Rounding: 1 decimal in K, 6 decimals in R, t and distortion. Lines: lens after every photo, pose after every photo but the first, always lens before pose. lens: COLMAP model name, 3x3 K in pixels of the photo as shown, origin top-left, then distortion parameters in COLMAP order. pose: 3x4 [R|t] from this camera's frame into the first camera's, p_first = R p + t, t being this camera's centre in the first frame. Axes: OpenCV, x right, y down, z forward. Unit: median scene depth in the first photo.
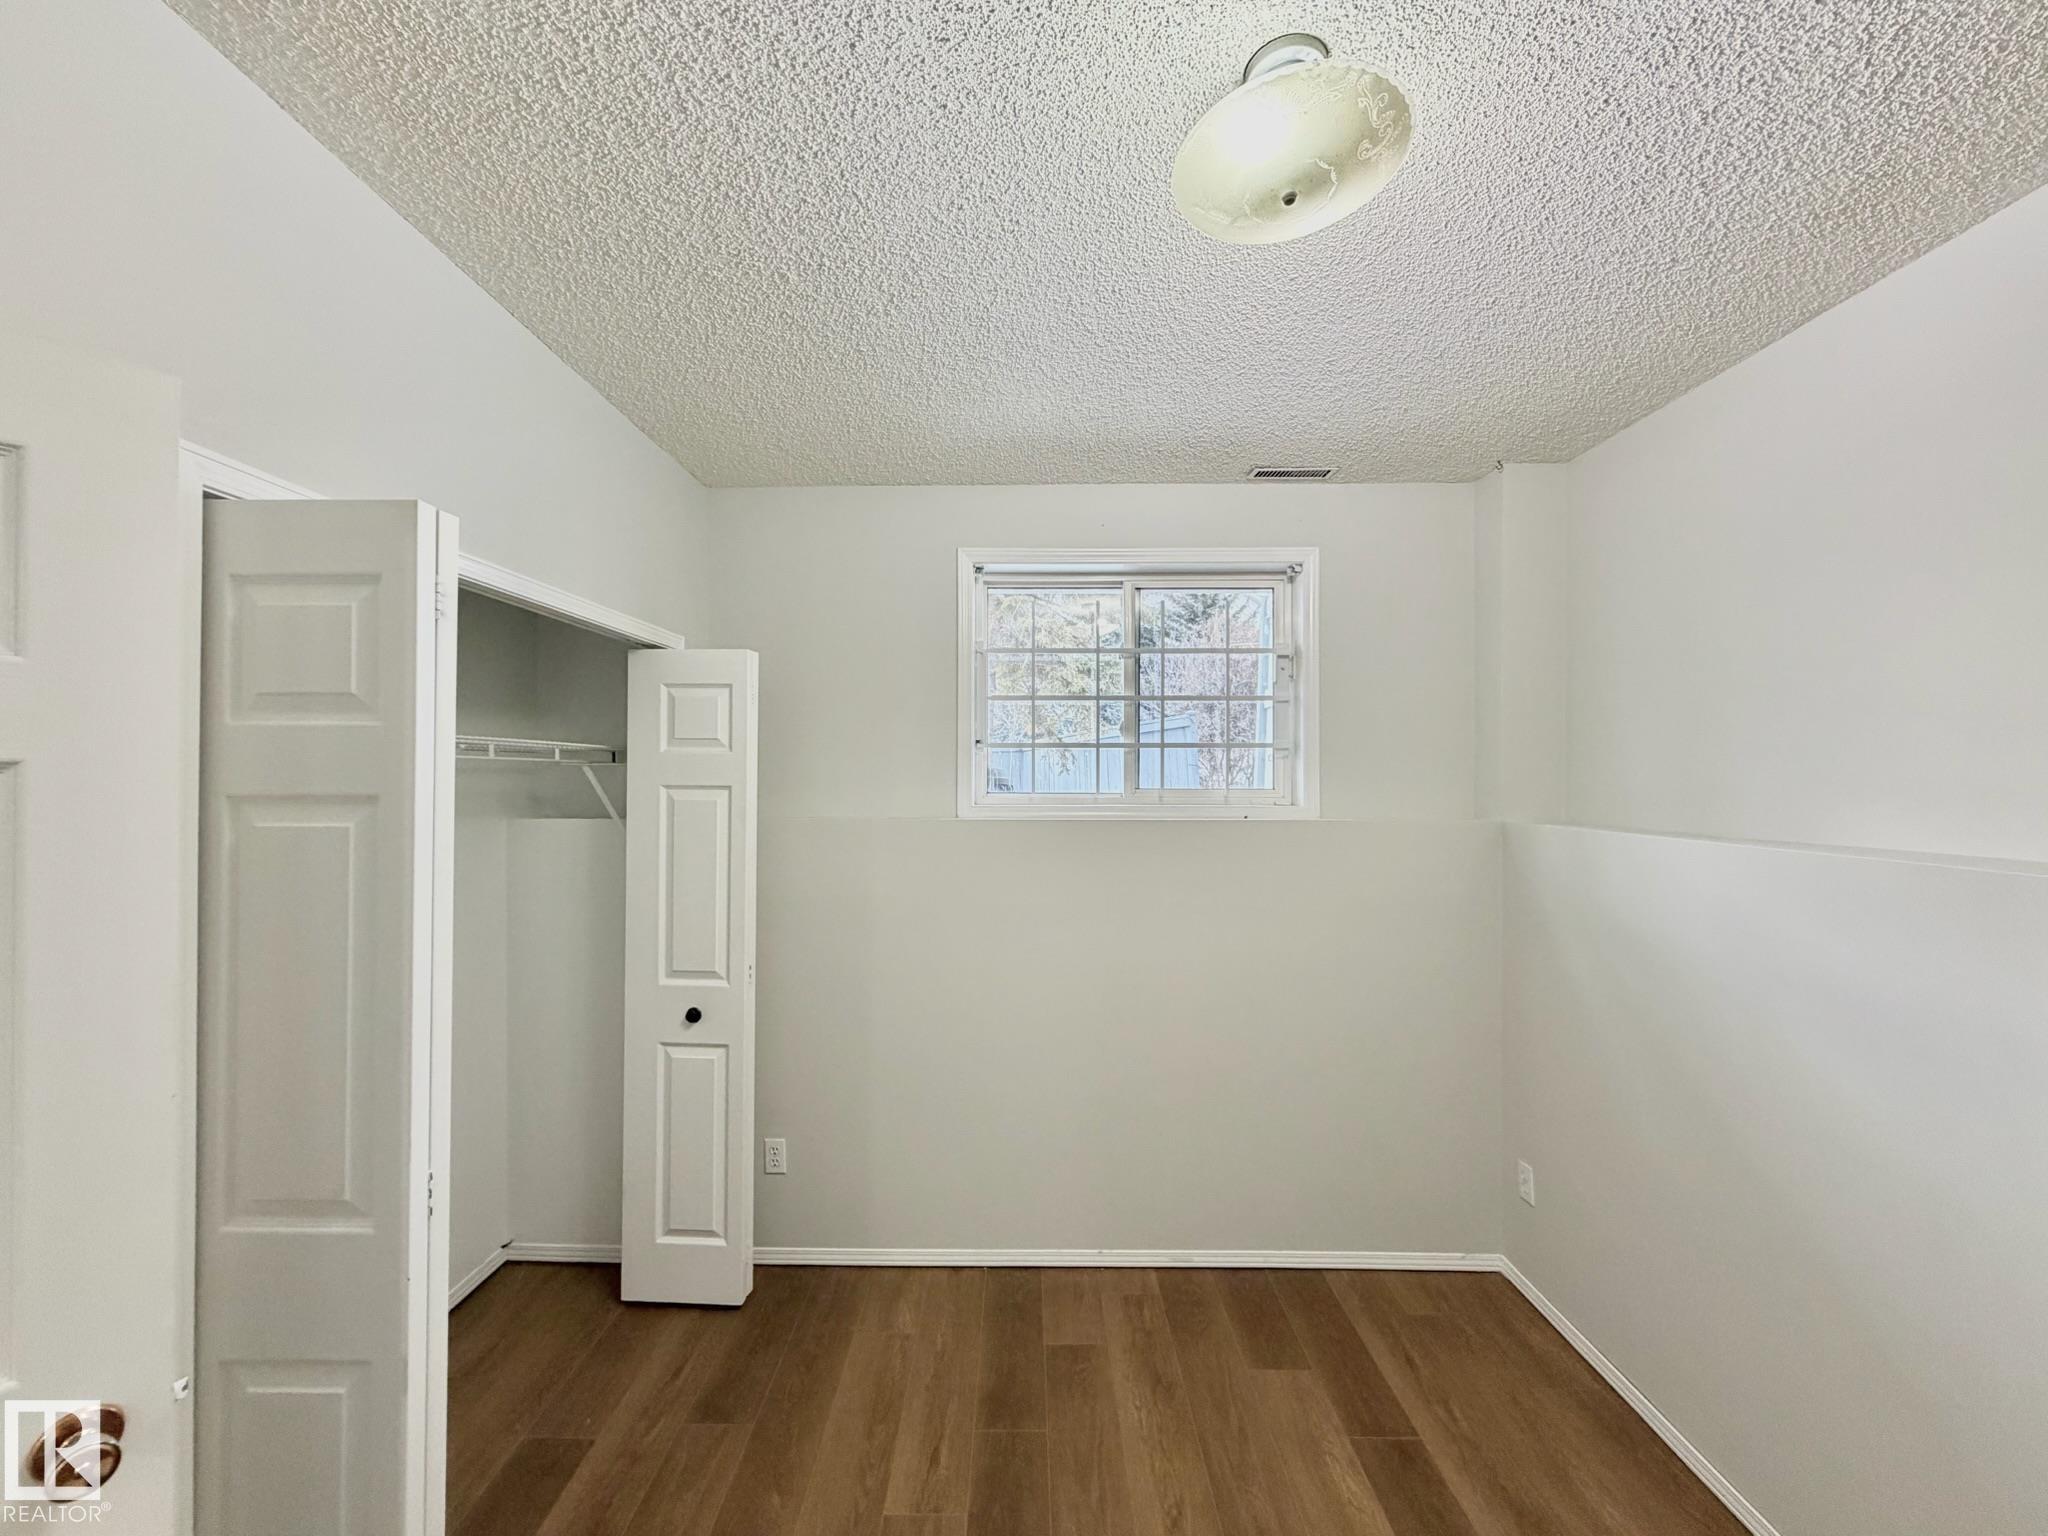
lens RADIAL K [[815.2, 0, 1017.9], [0, 815.2, 767.6], [0, 0, 1]] dist [-0.000135, 0.000234]
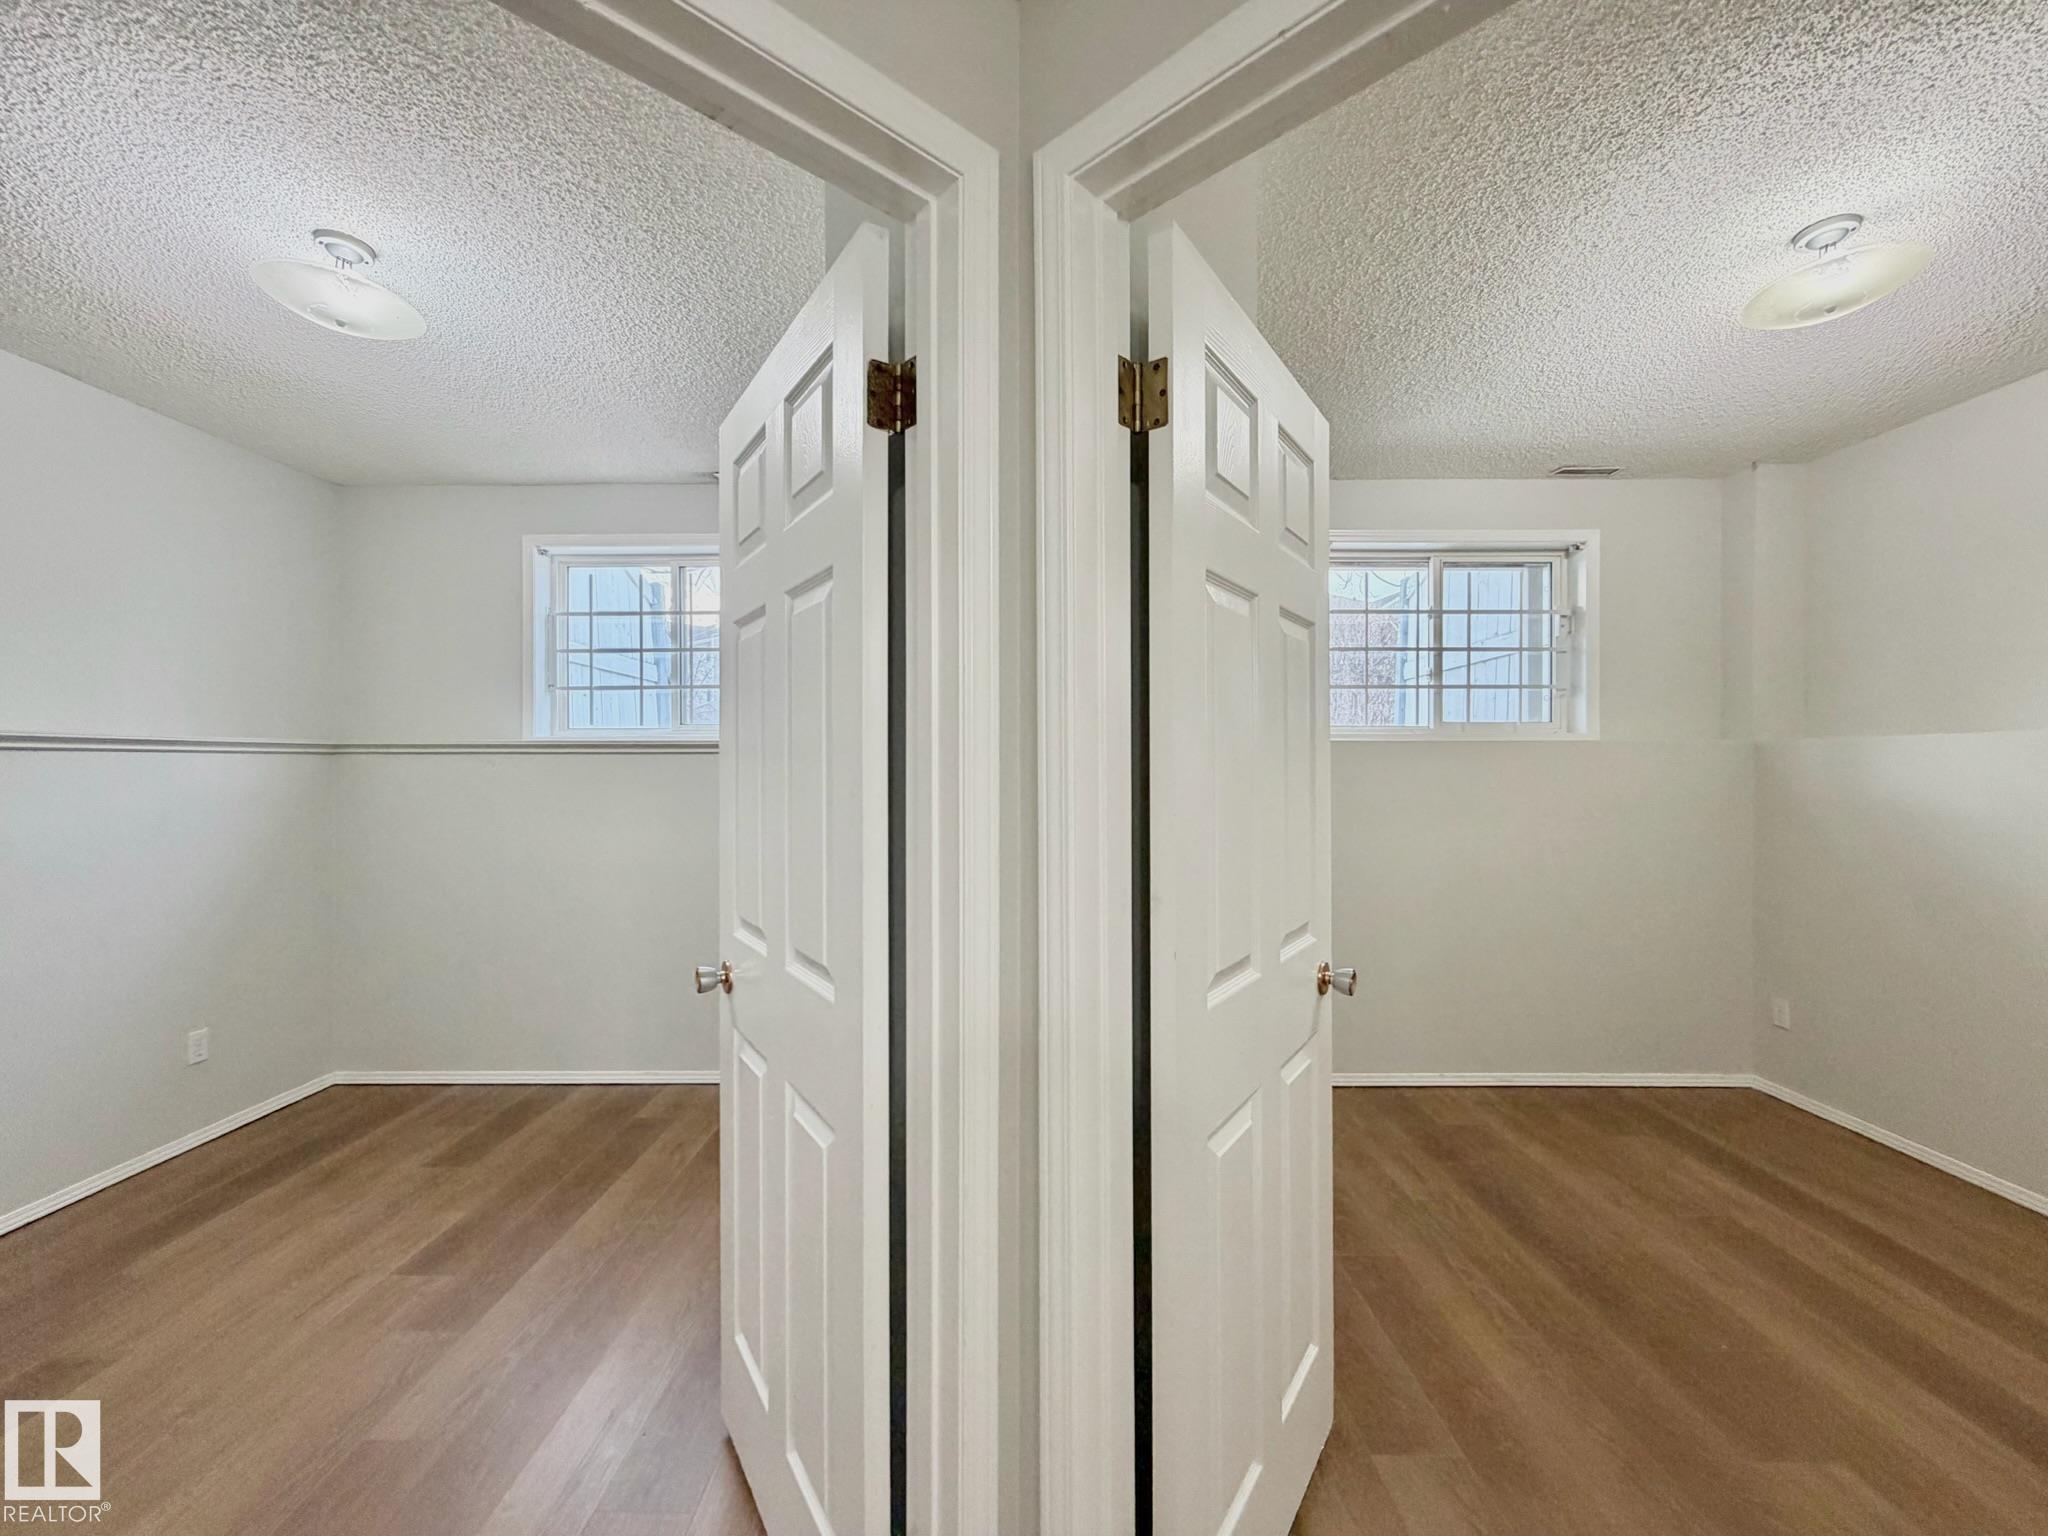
lens RADIAL K [[815.2, 0, 1017.9], [0, 815.2, 767.6], [0, 0, 1]] dist [-0.000135, 0.000234]
pose [[0.999969, -0.000710, 0.007883, -0.585673], [0.000660, 0.999980, 0.006334, 0.099340], [-0.007888, -0.006328, 0.999949, -0.288156]]
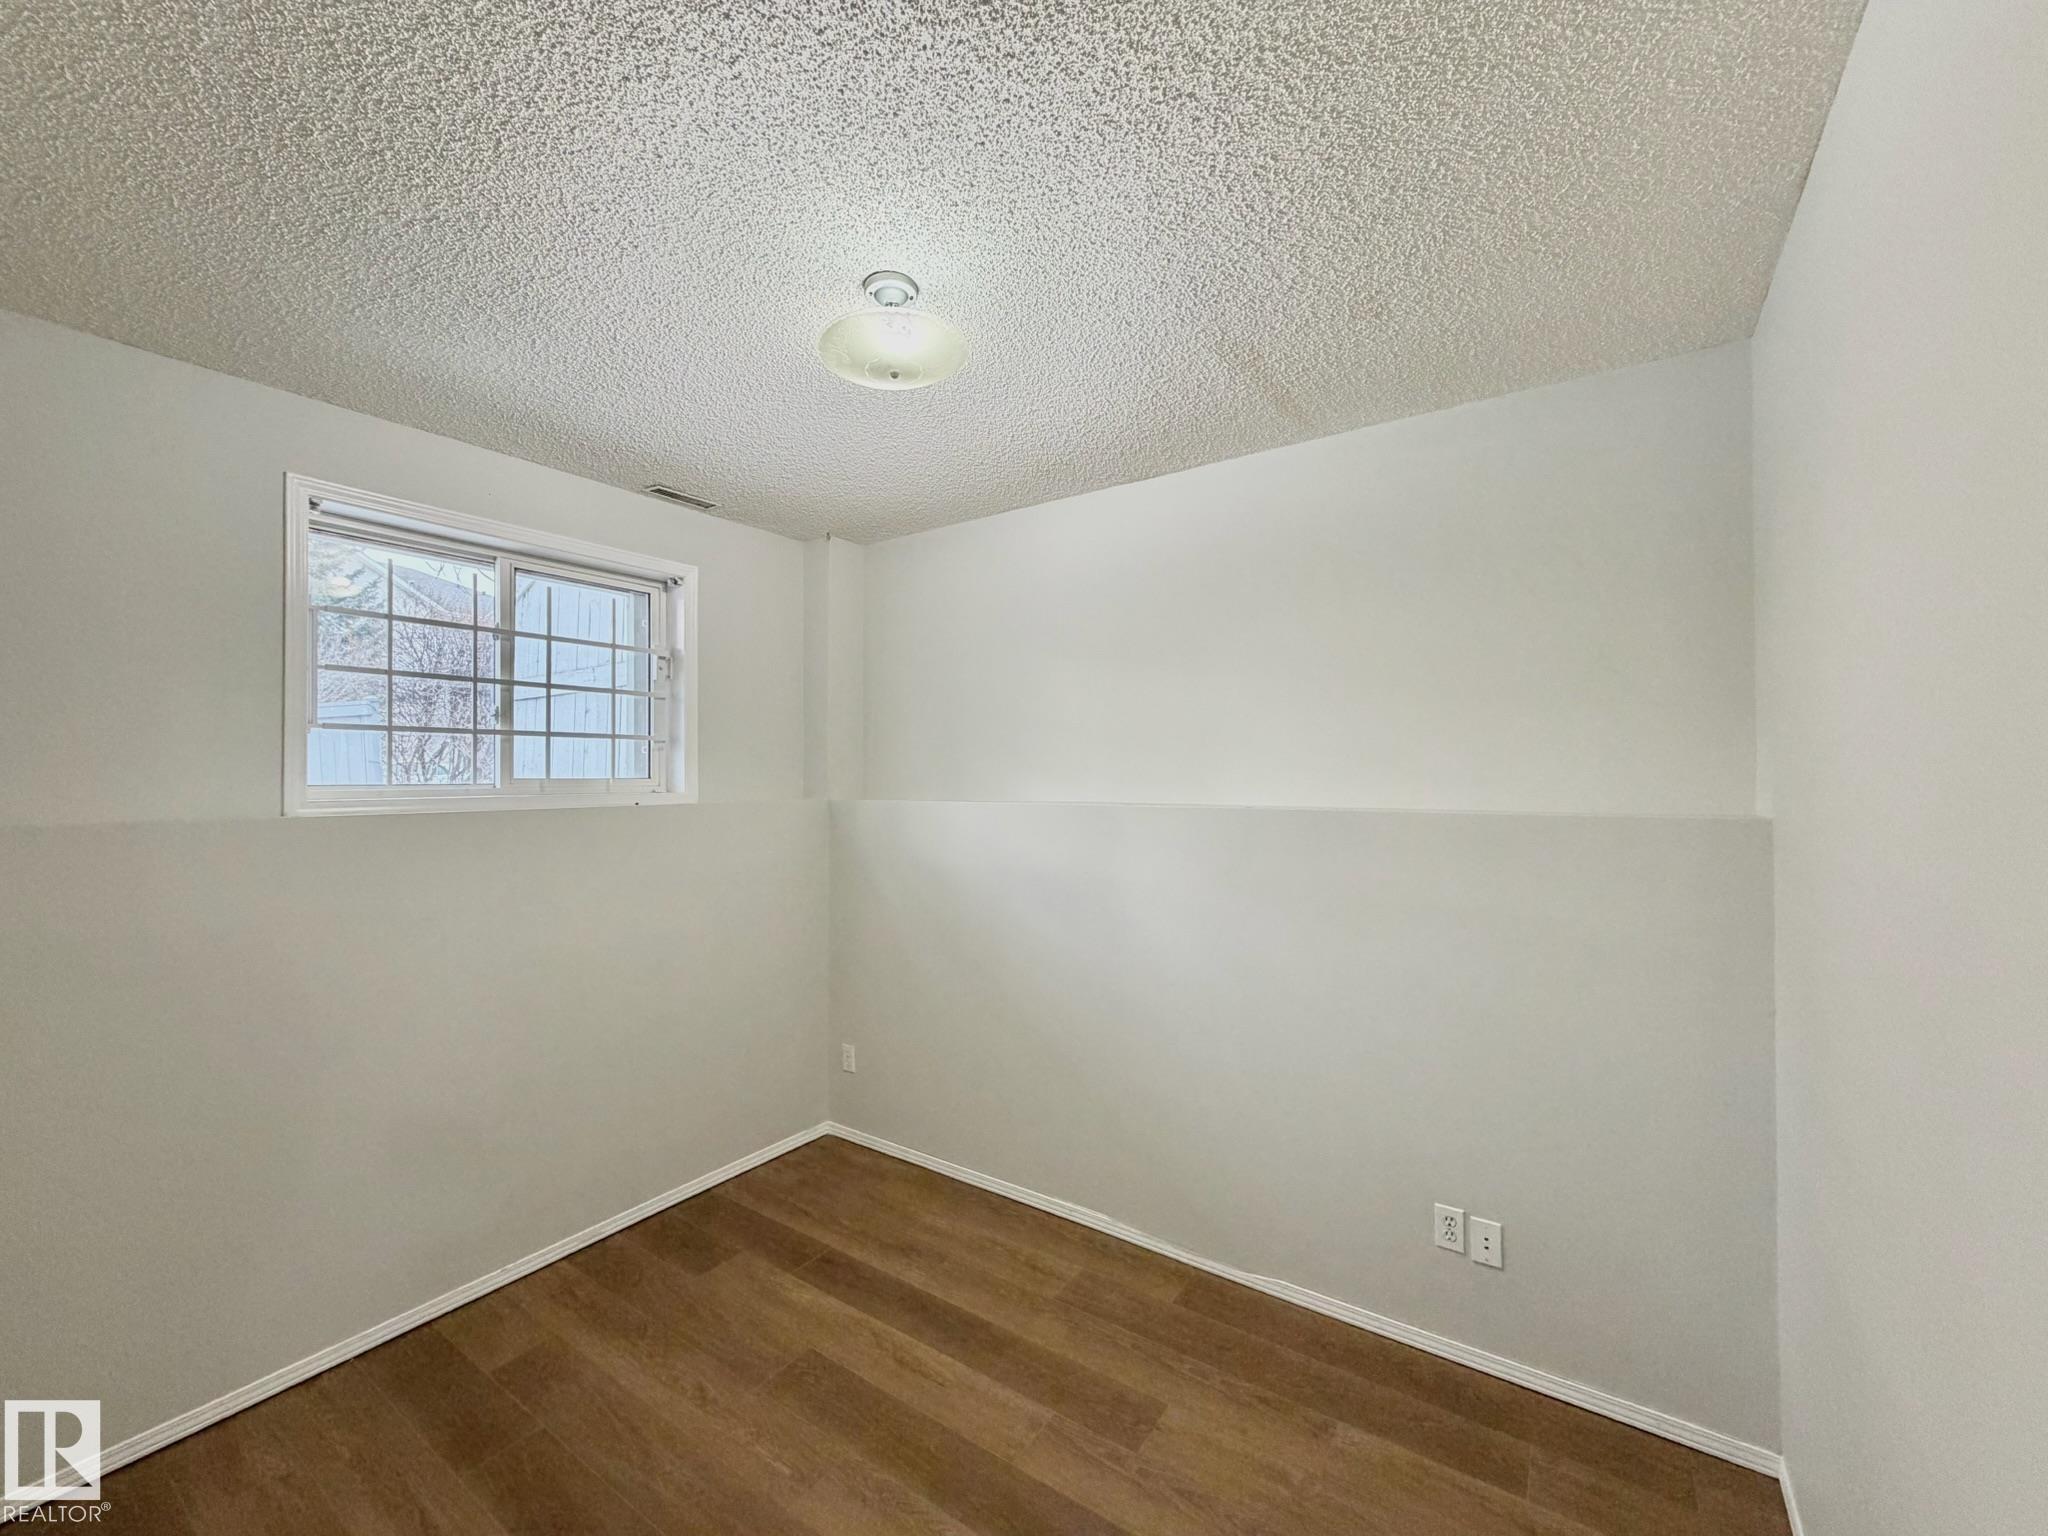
lens RADIAL K [[815.2, 0, 1017.9], [0, 815.2, 767.6], [0, 0, 1]] dist [-0.000135, 0.000234]
pose [[0.562014, 0.003778, 0.827119, -0.346964], [0.000046, 0.999989, -0.004599, 0.019259], [-0.827128, 0.002623, 0.562008, -0.020232]]
